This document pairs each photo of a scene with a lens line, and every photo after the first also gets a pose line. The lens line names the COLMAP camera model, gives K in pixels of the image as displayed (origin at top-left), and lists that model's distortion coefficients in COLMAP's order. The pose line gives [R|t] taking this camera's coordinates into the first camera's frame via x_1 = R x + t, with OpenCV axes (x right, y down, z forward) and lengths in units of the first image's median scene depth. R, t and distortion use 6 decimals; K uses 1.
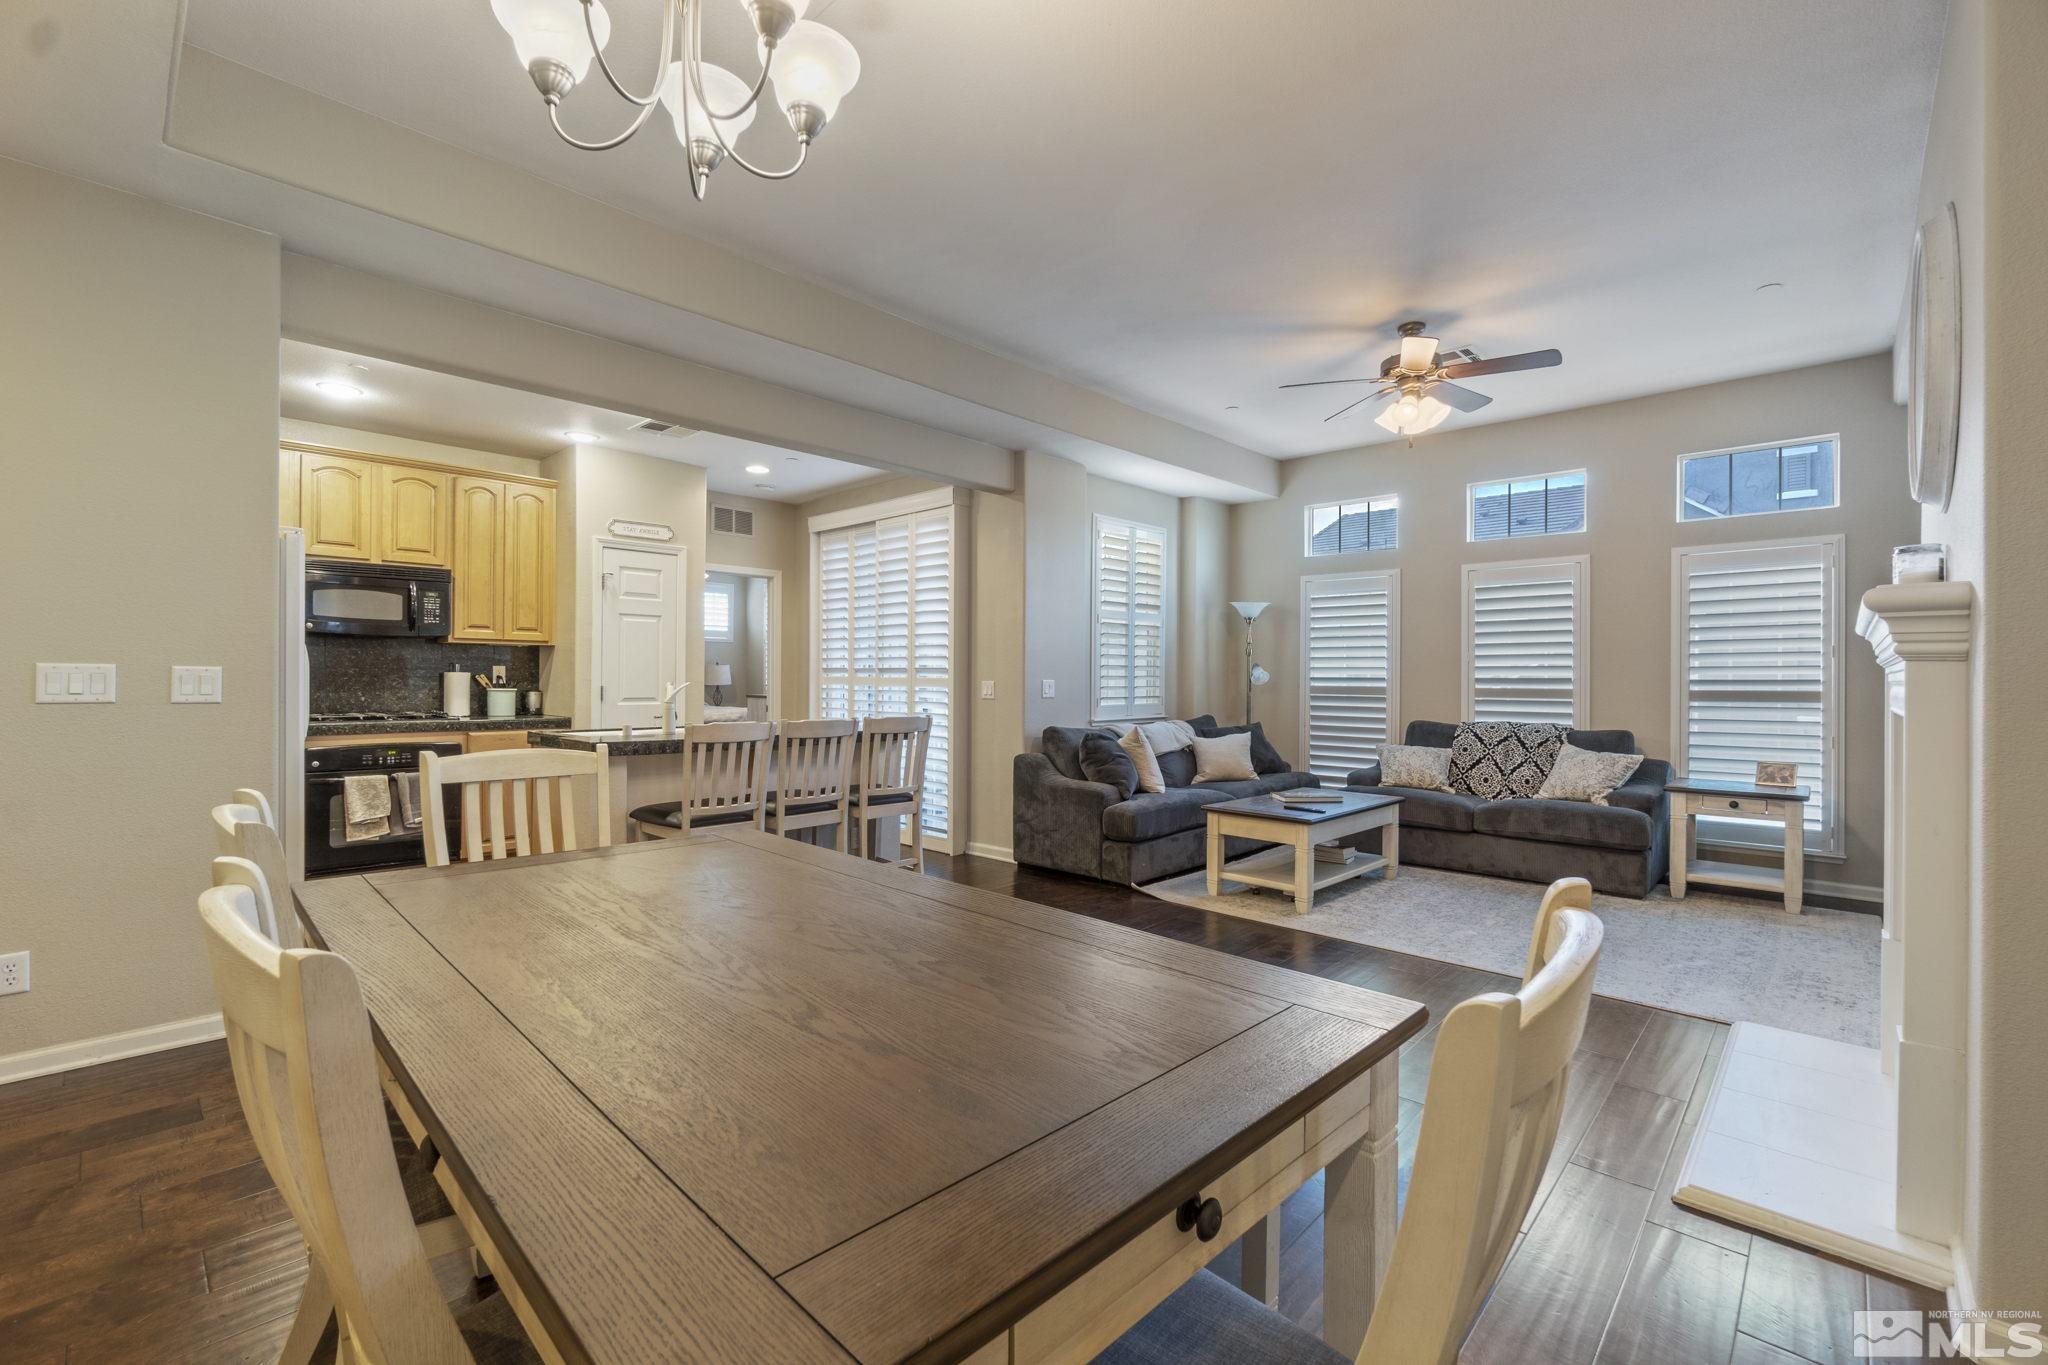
lens RADIAL K [[871.9, 0, 1010.8], [0, 871.9, 678.4], [0, 0, 1]] dist [-0.009981, 0.000154]
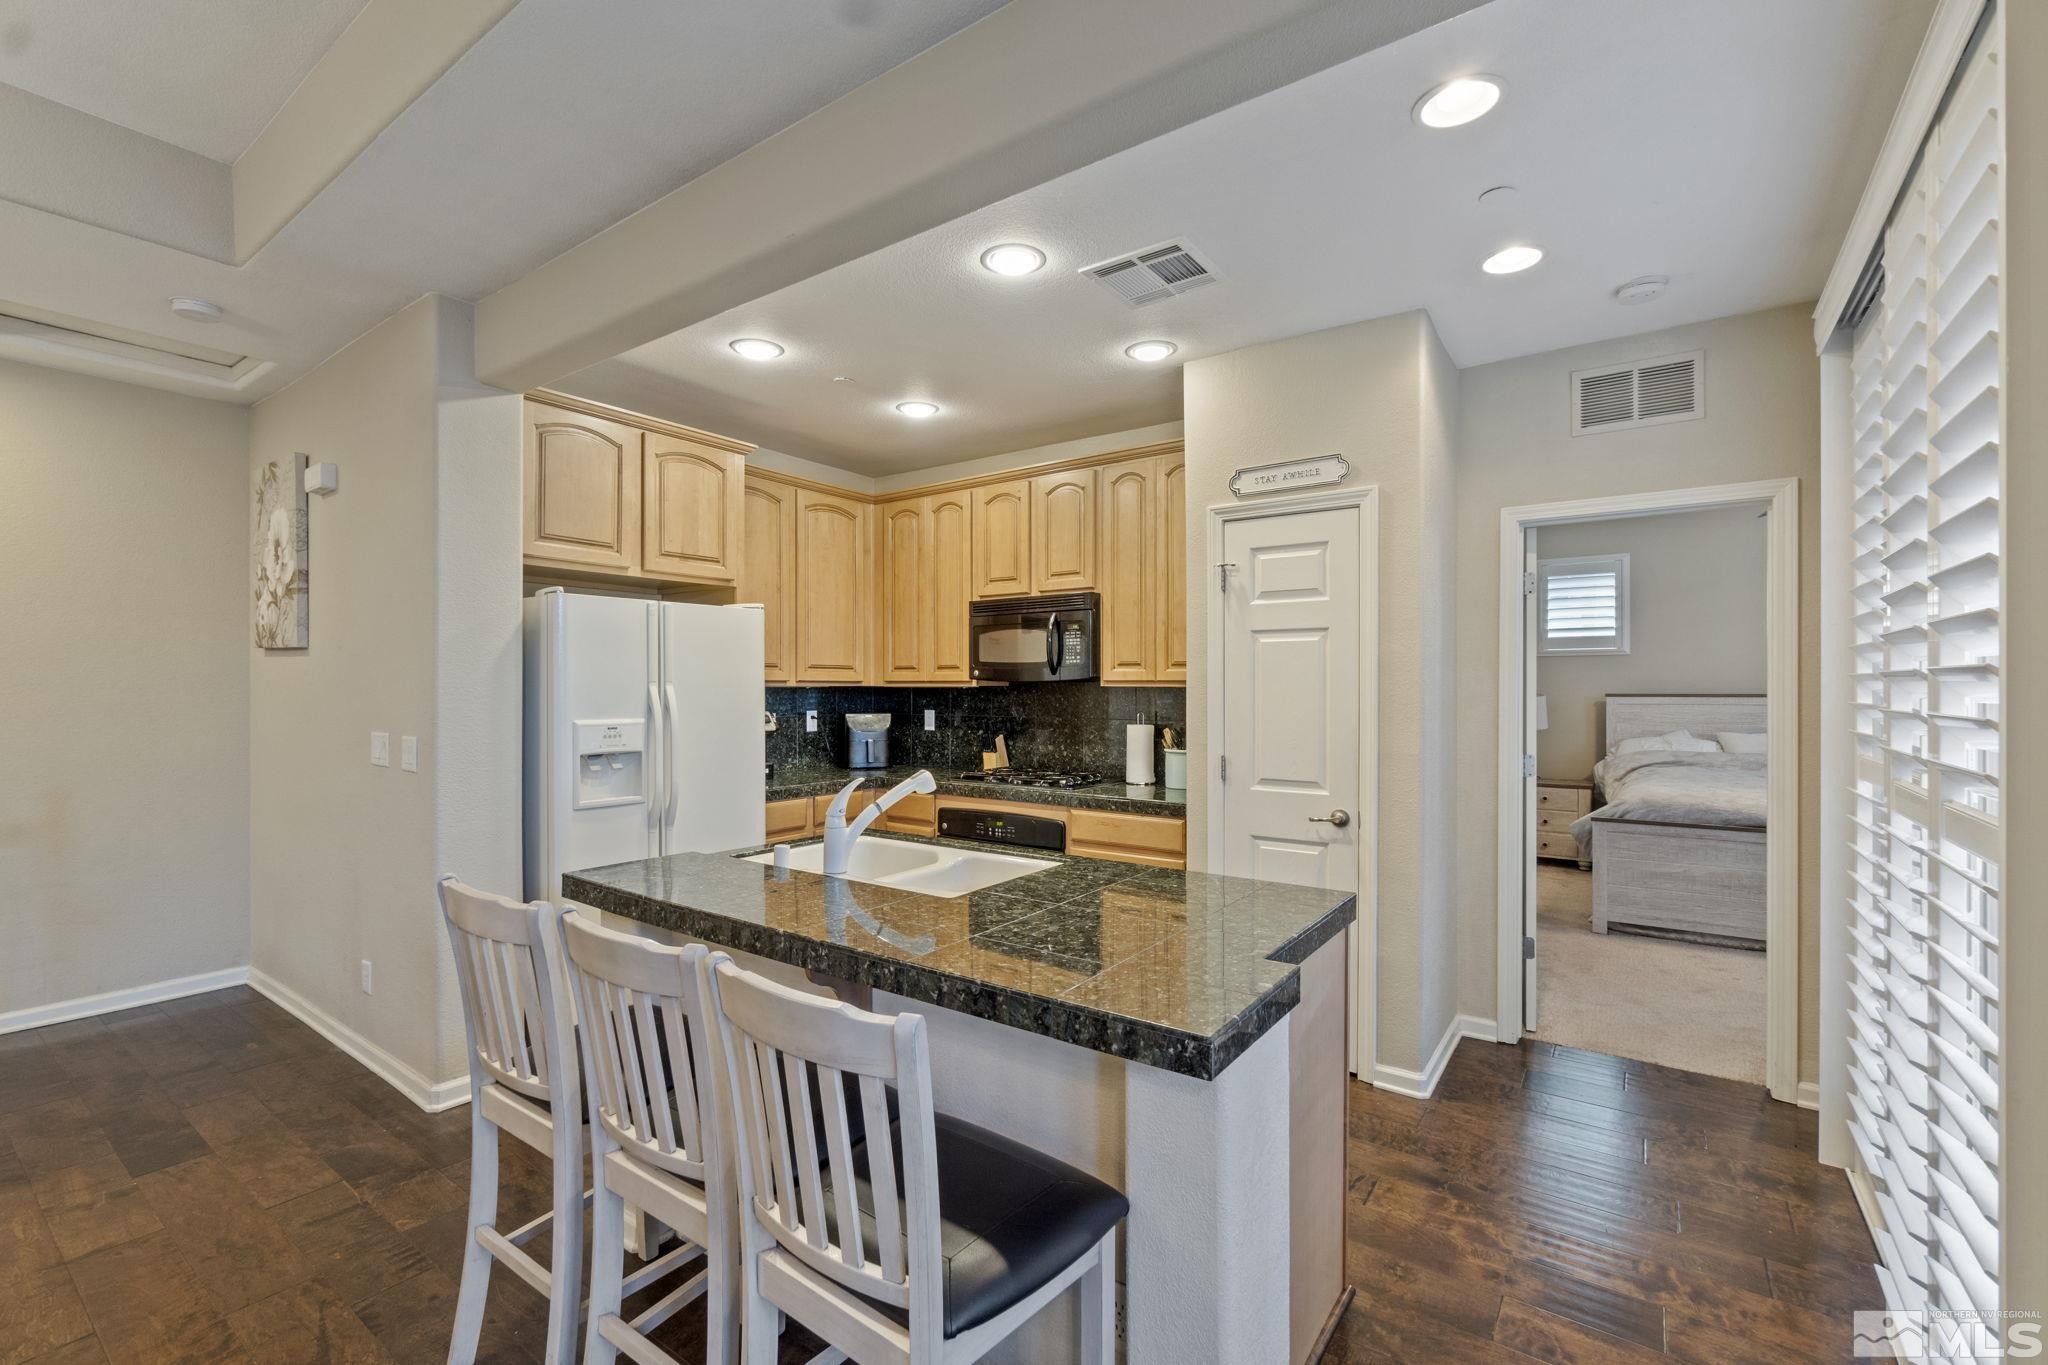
lens RADIAL K [[879.8, 0, 1009.7], [0, 879.8, 688.3], [0, 0, 1]] dist [-0.007607, 0.000004]
pose [[0.130852, -0.007687, -0.991372, 0.107719], [-0.001240, 0.999968, -0.007918, -0.032855], [0.991401, 0.002266, 0.130839, 0.792541]]
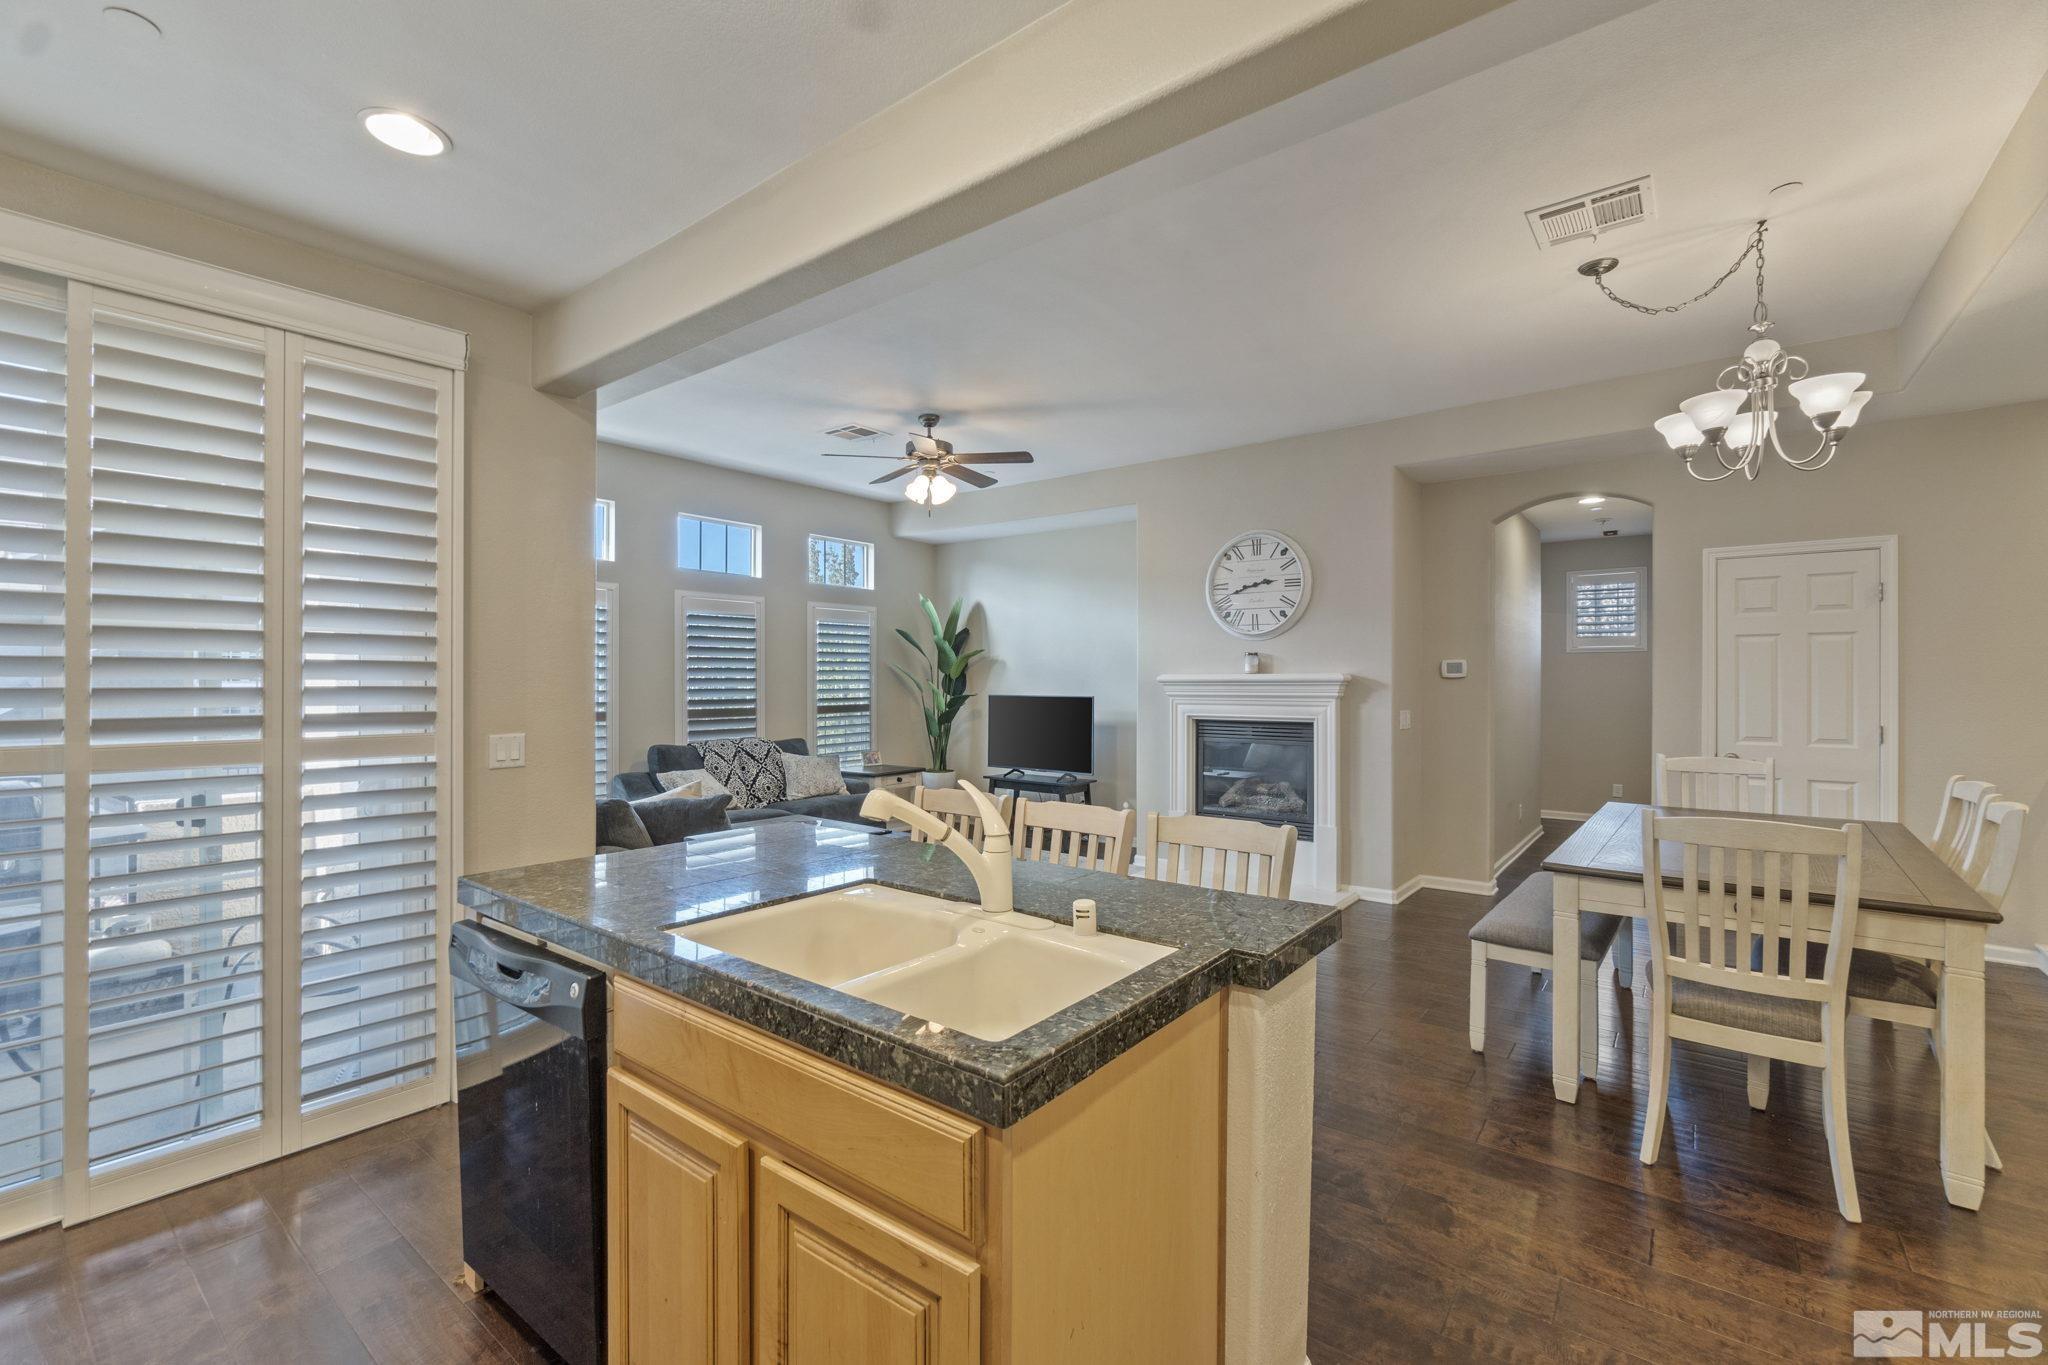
lens RADIAL K [[871.9, 0, 1010.8], [0, 871.9, 678.4], [0, 0, 1]] dist [-0.009981, 0.000154]
pose [[-0.089347, -0.004997, 0.995988, -0.608994], [0.000002, 0.999987, 0.005018, -0.035280], [-0.996001, 0.000450, -0.089346, 0.790458]]
